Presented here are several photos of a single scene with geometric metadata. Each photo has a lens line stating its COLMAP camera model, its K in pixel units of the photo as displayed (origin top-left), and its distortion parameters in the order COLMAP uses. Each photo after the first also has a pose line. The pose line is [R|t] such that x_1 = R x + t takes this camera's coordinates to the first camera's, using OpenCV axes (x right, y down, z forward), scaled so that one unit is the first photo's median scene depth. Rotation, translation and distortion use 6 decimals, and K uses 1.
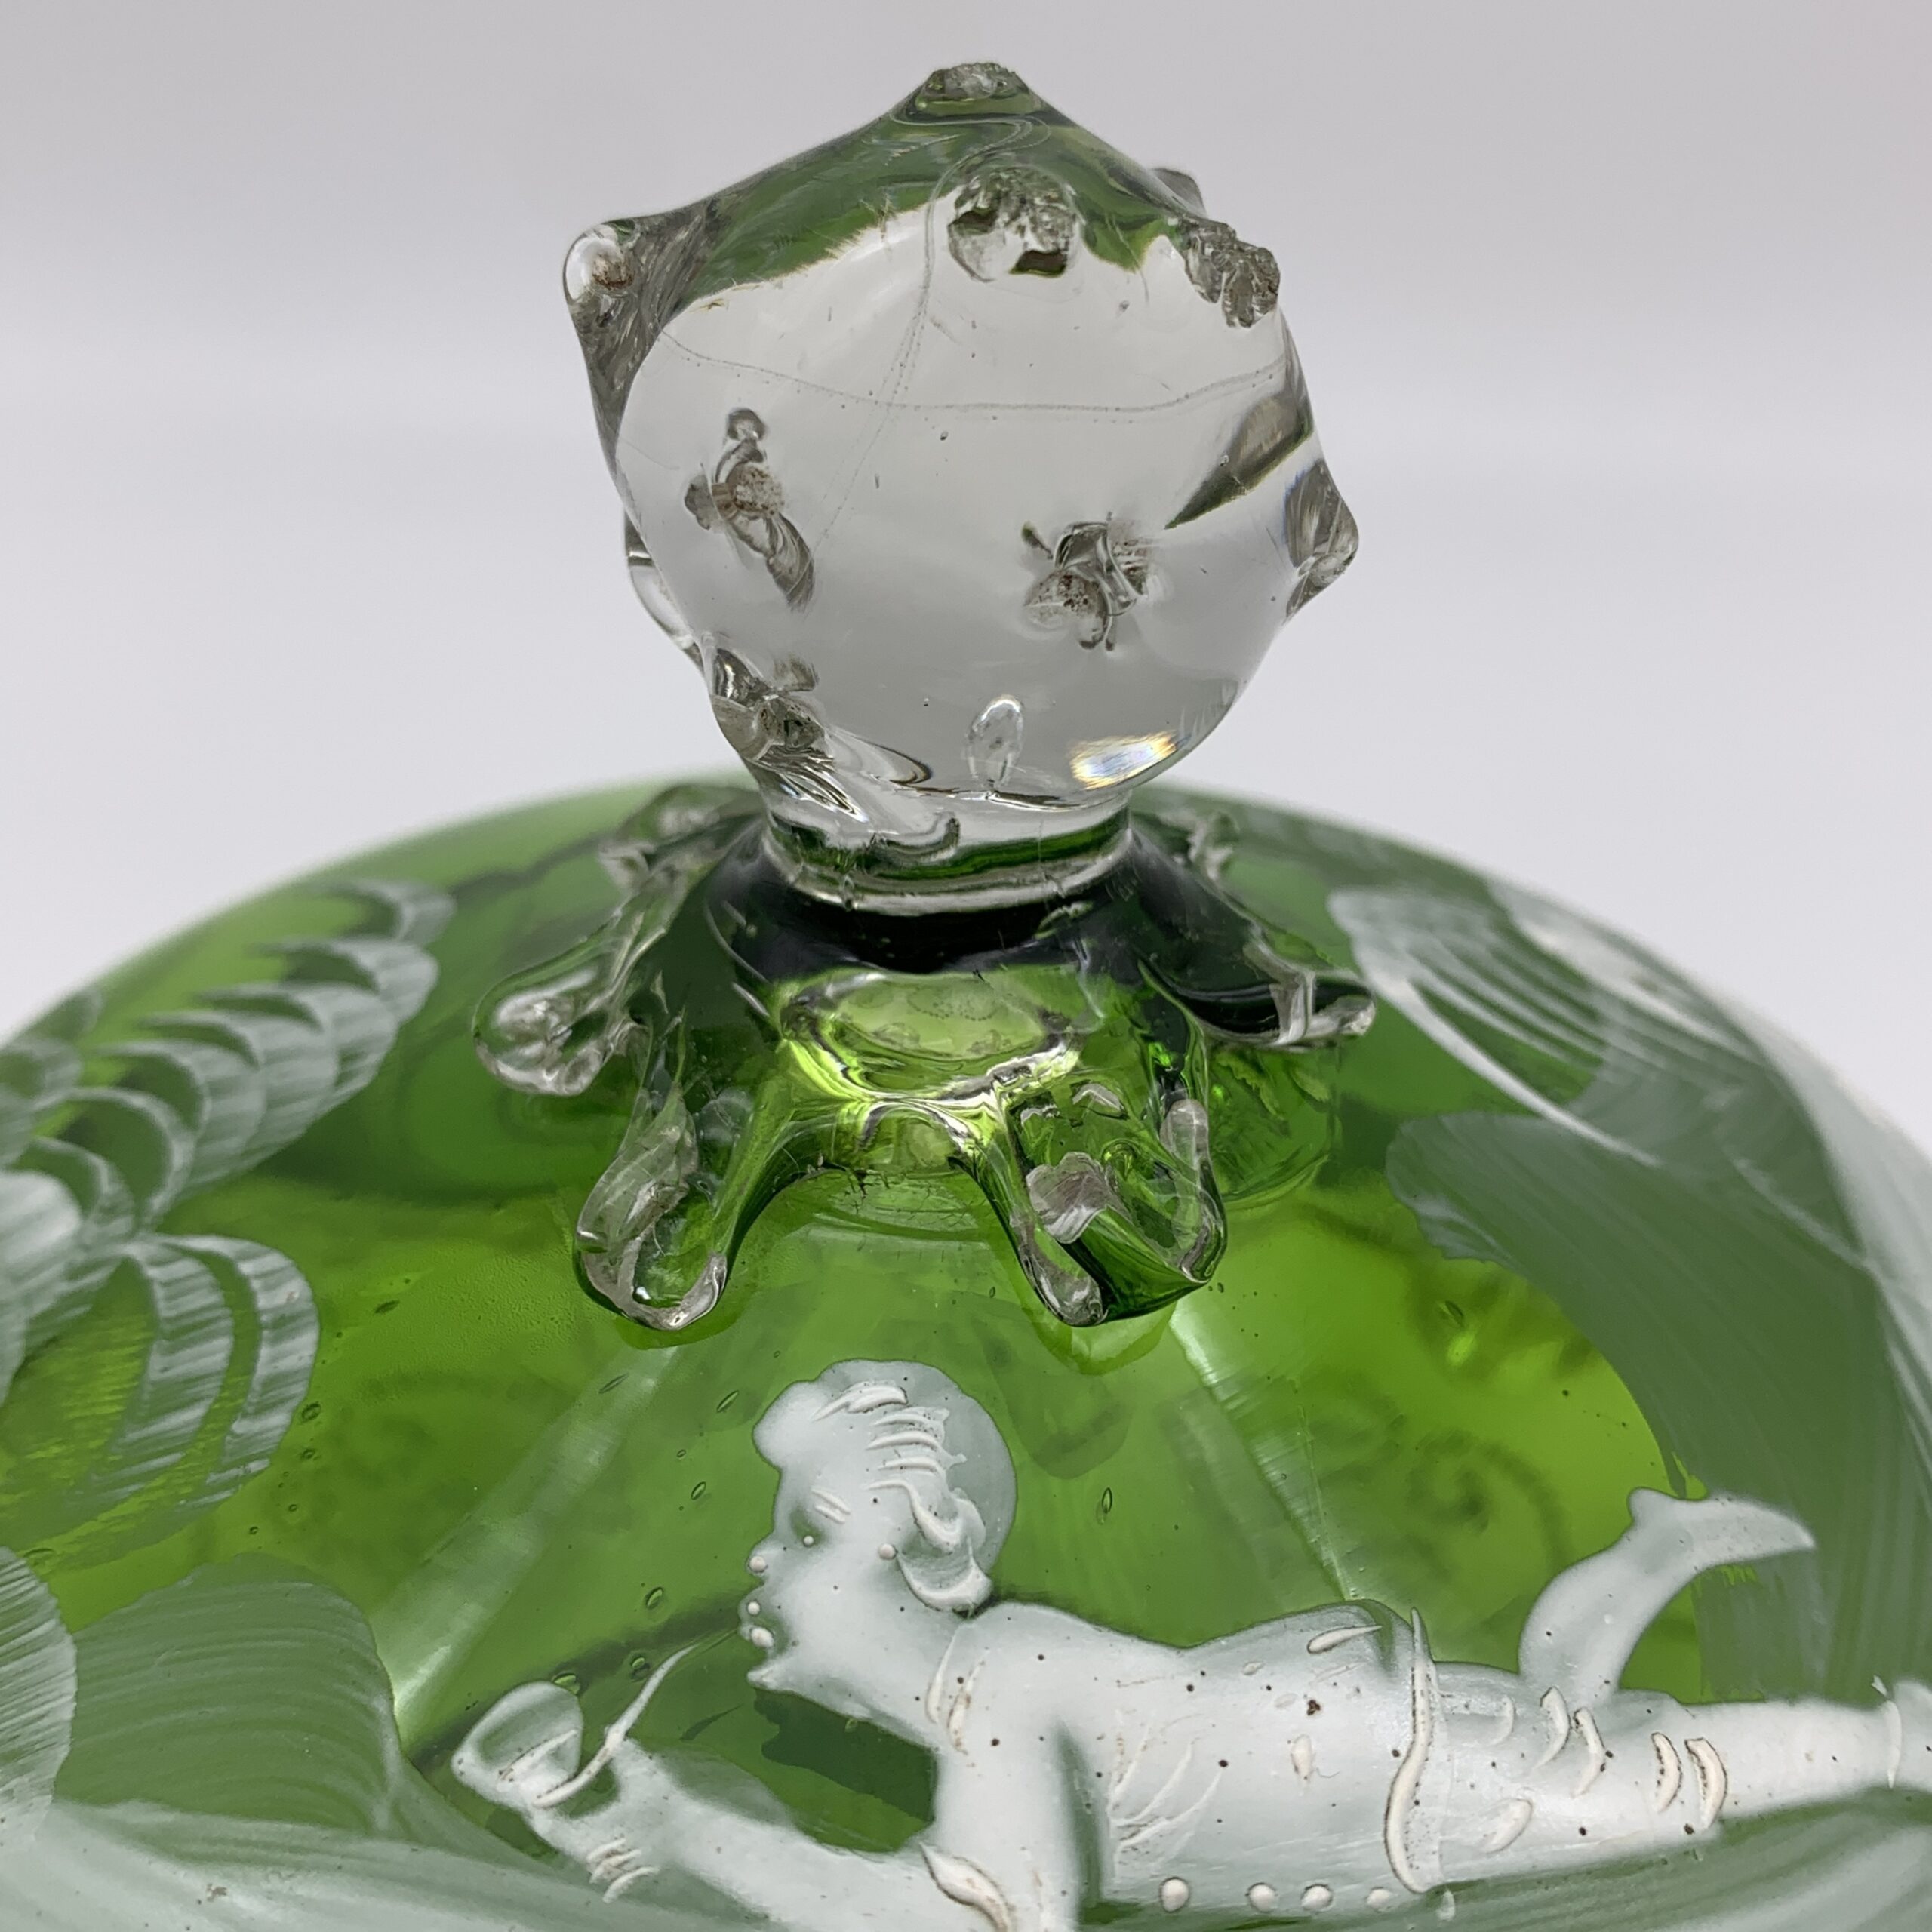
lens RADIAL K [[2555.0, 0, 962.9], [0, 2555.0, 934.5], [0, 0, 1]] dist [0.189186, -0.779161]
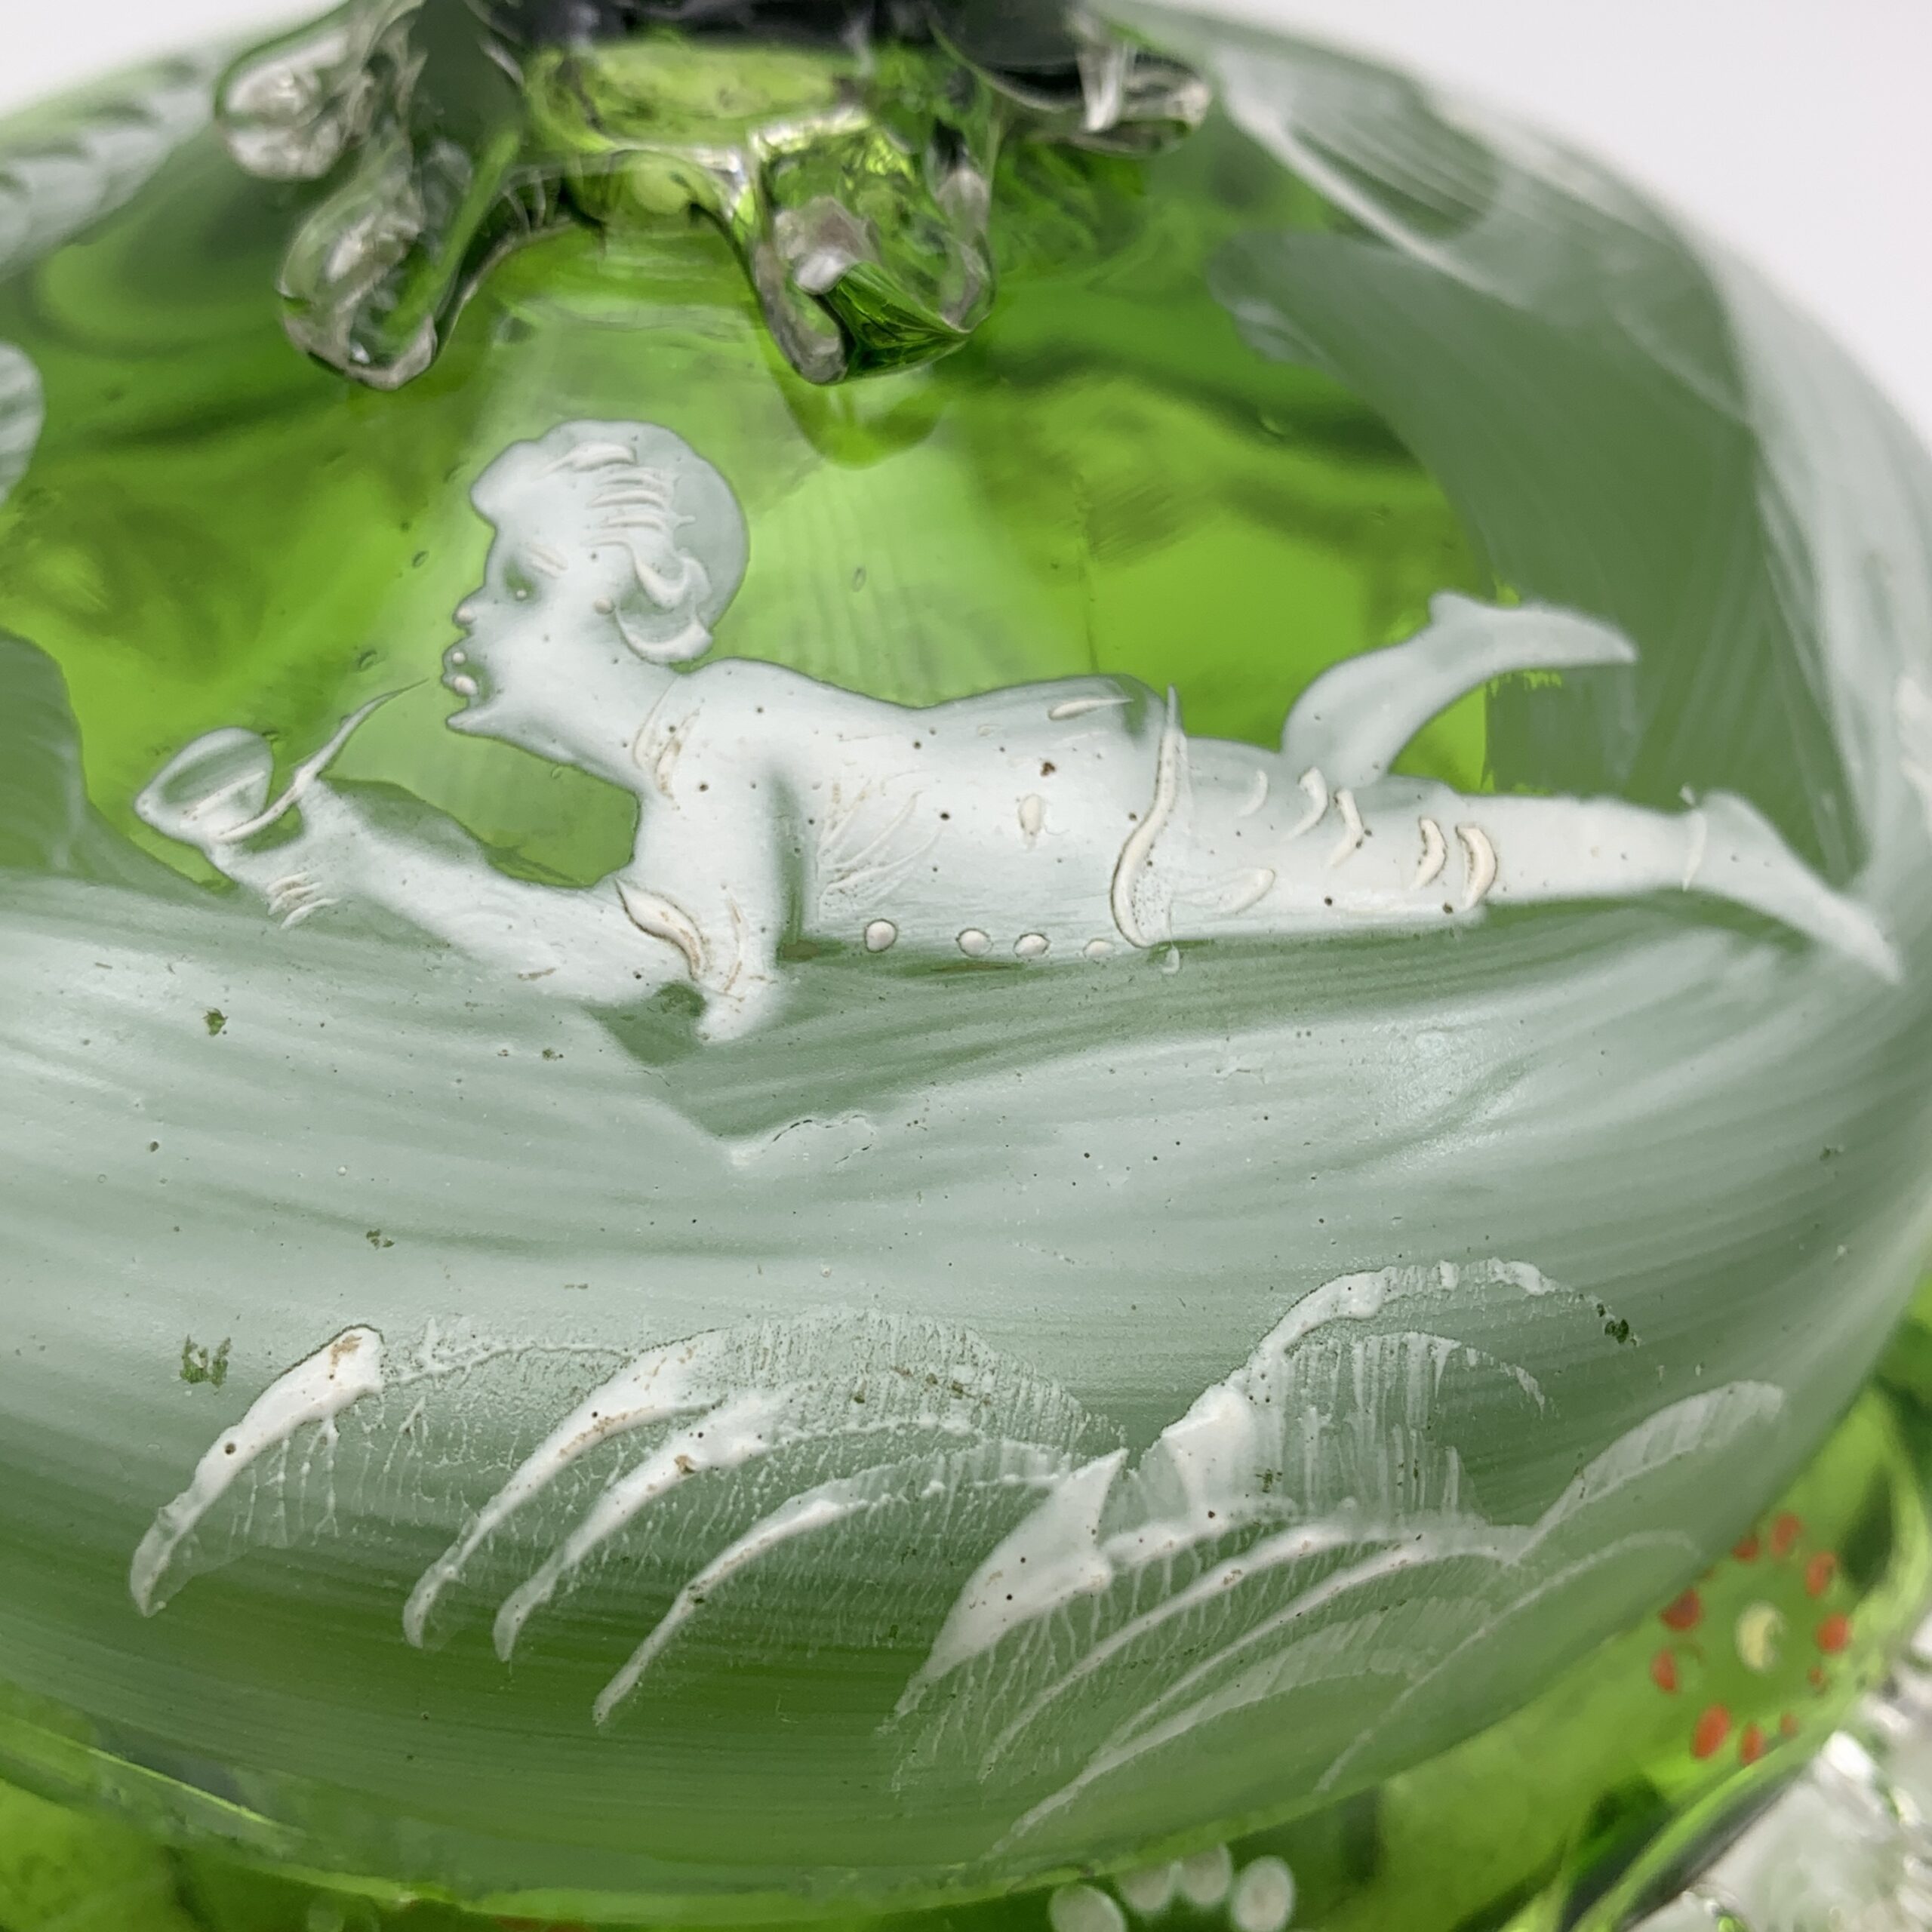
lens RADIAL K [[2555.0, 0, 962.9], [0, 2555.0, 934.5], [0, 0, 1]] dist [0.189186, -0.779161]
pose [[0.999154, 0.018931, -0.036501, 0.128383], [-0.012060, 0.983591, 0.180010, 0.175112], [0.039310, -0.179418, 0.982987, 0.062260]]
